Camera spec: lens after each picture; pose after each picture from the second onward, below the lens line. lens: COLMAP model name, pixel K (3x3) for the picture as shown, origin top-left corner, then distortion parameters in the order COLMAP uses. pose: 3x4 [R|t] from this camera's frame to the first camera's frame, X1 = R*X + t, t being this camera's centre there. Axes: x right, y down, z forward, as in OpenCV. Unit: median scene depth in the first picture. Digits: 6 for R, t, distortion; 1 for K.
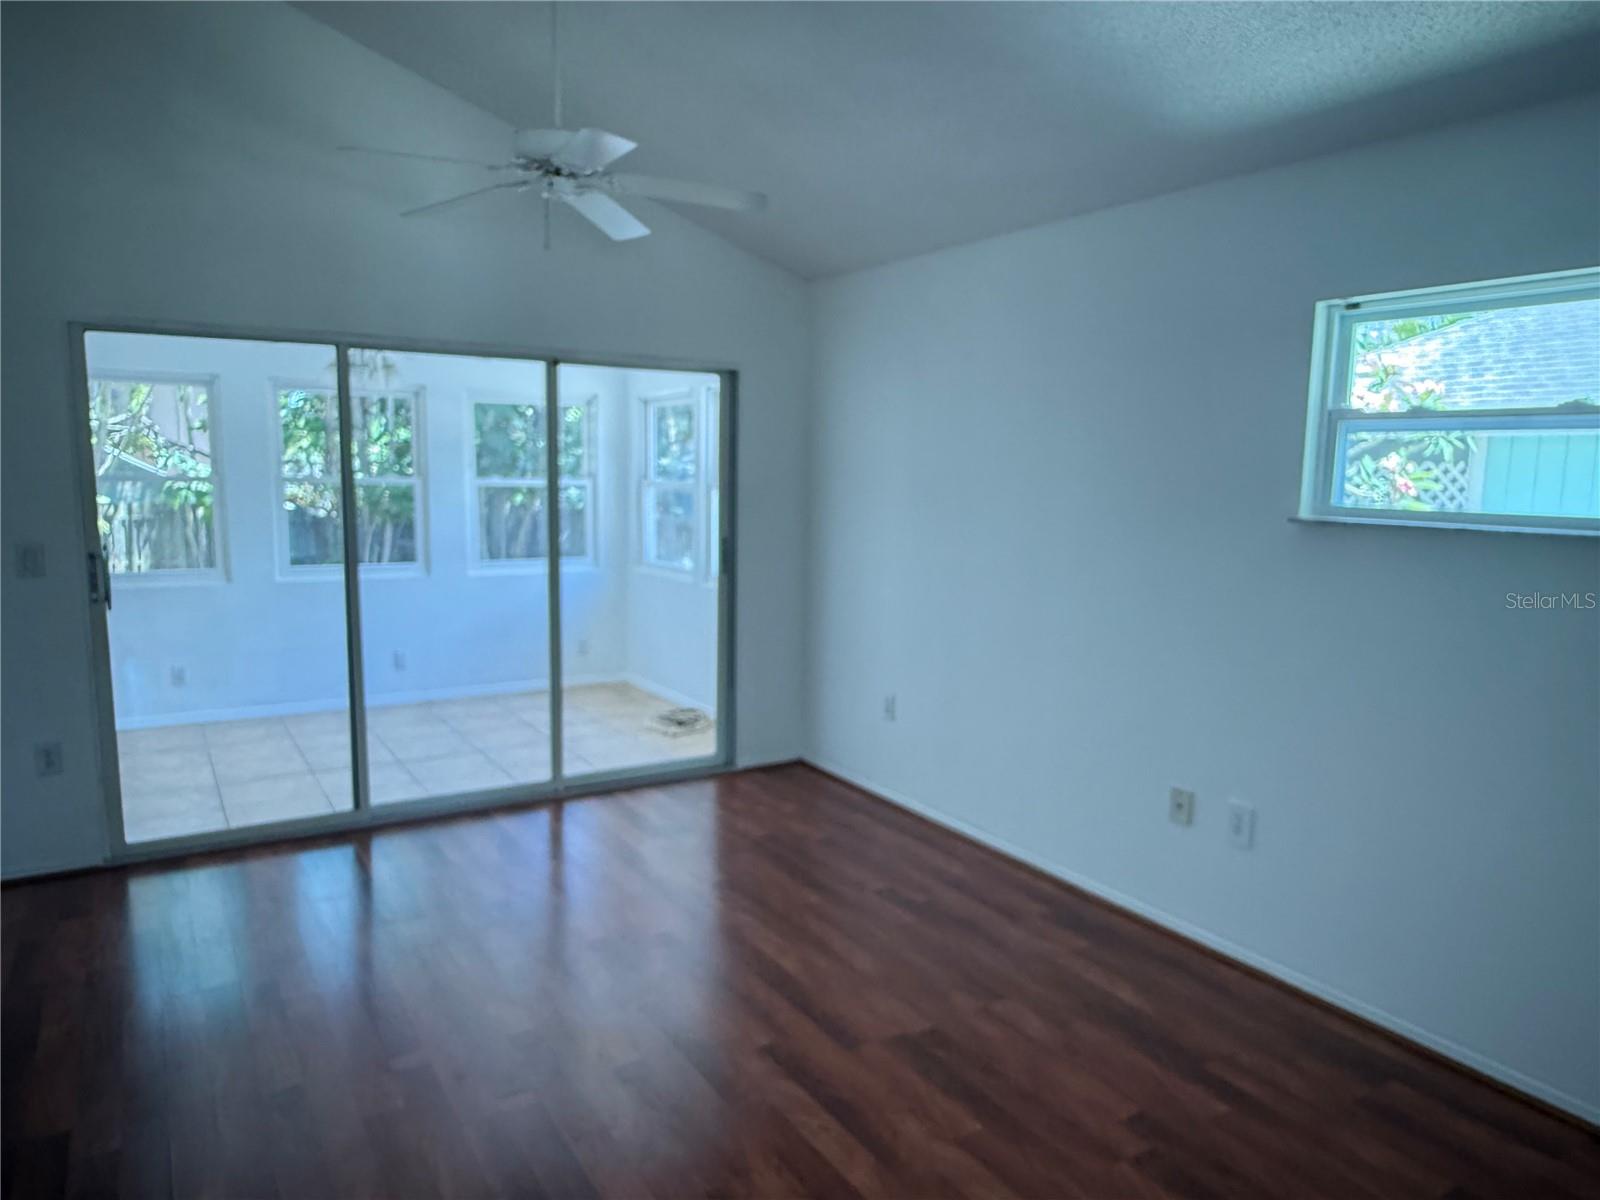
lens RADIAL K [[1063.7, 0, 795.2], [0, 1063.7, 597.5], [0, 0, 1]] dist [-0.004070, 0.000893]
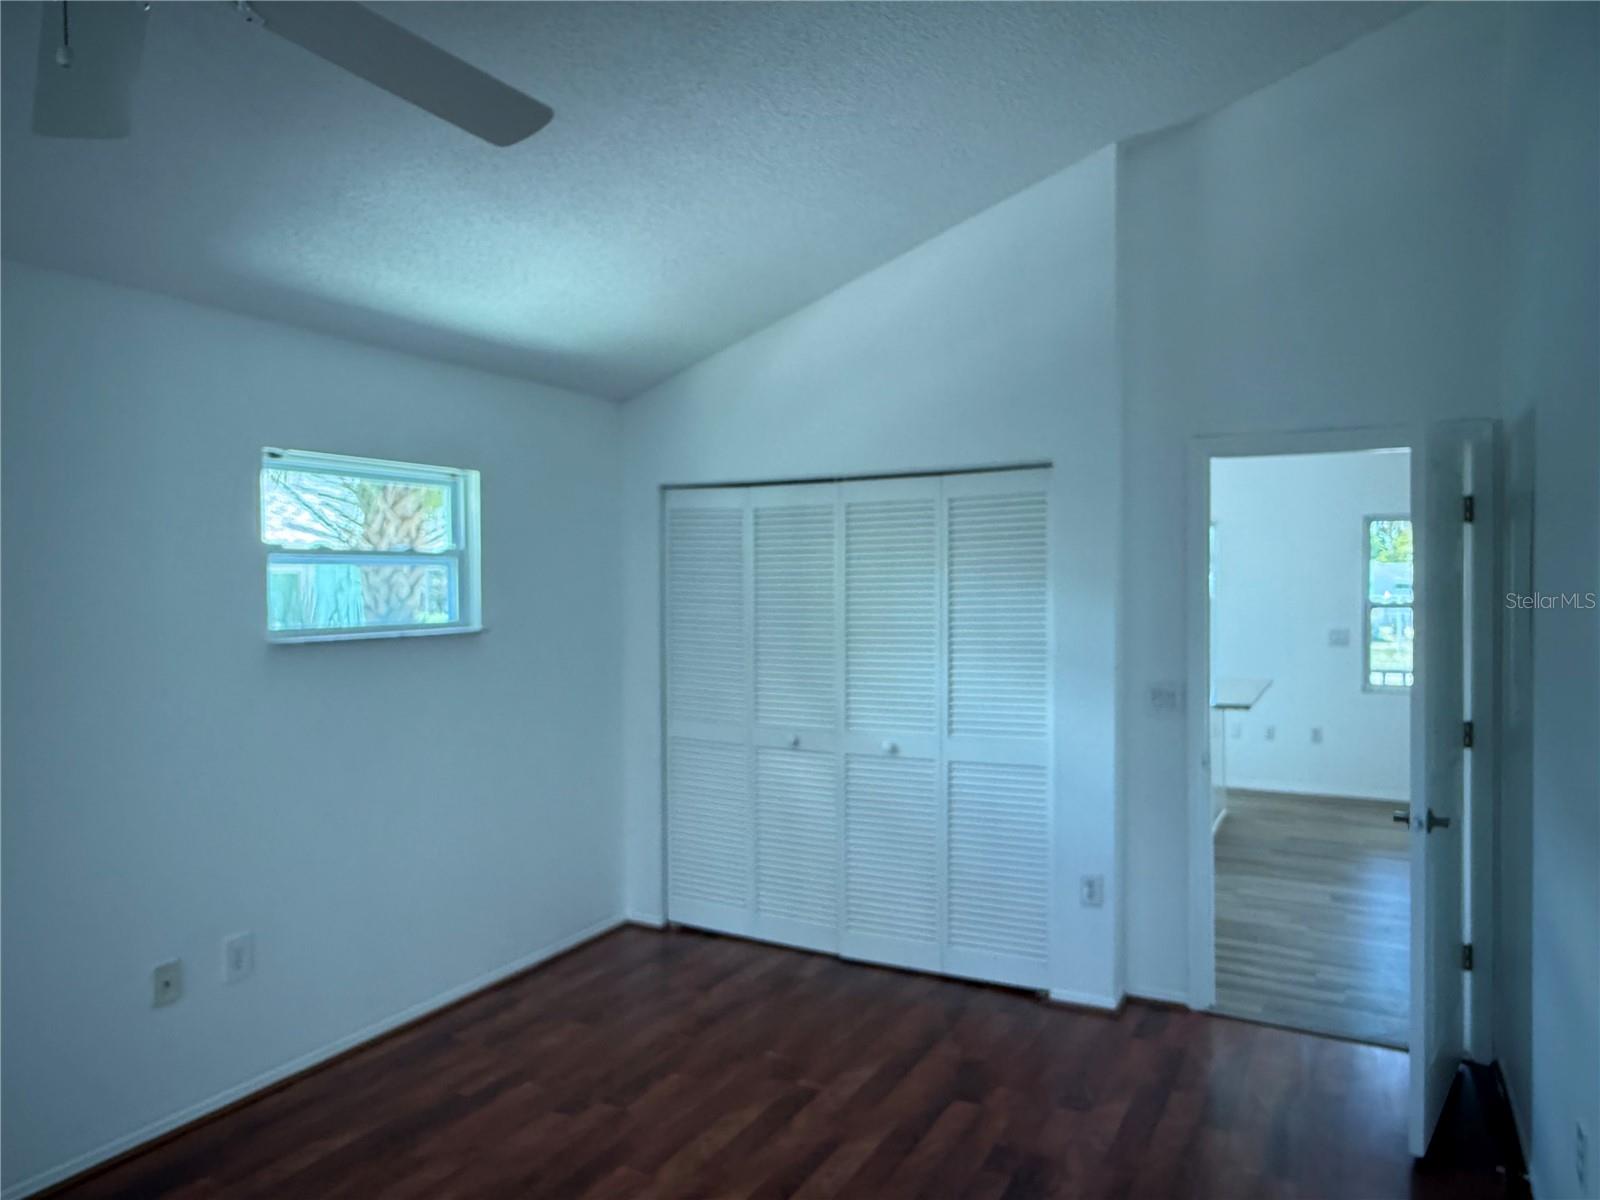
lens RADIAL K [[1063.7, 0, 794.3], [0, 1063.7, 598.6], [0, 0, 1]] dist [-0.004070, 0.000893]
pose [[-0.505386, -0.020110, 0.862659, -0.783086], [0.106367, 0.990652, 0.085409, -0.166003], [-0.856312, 0.134923, -0.498523, 1.157069]]
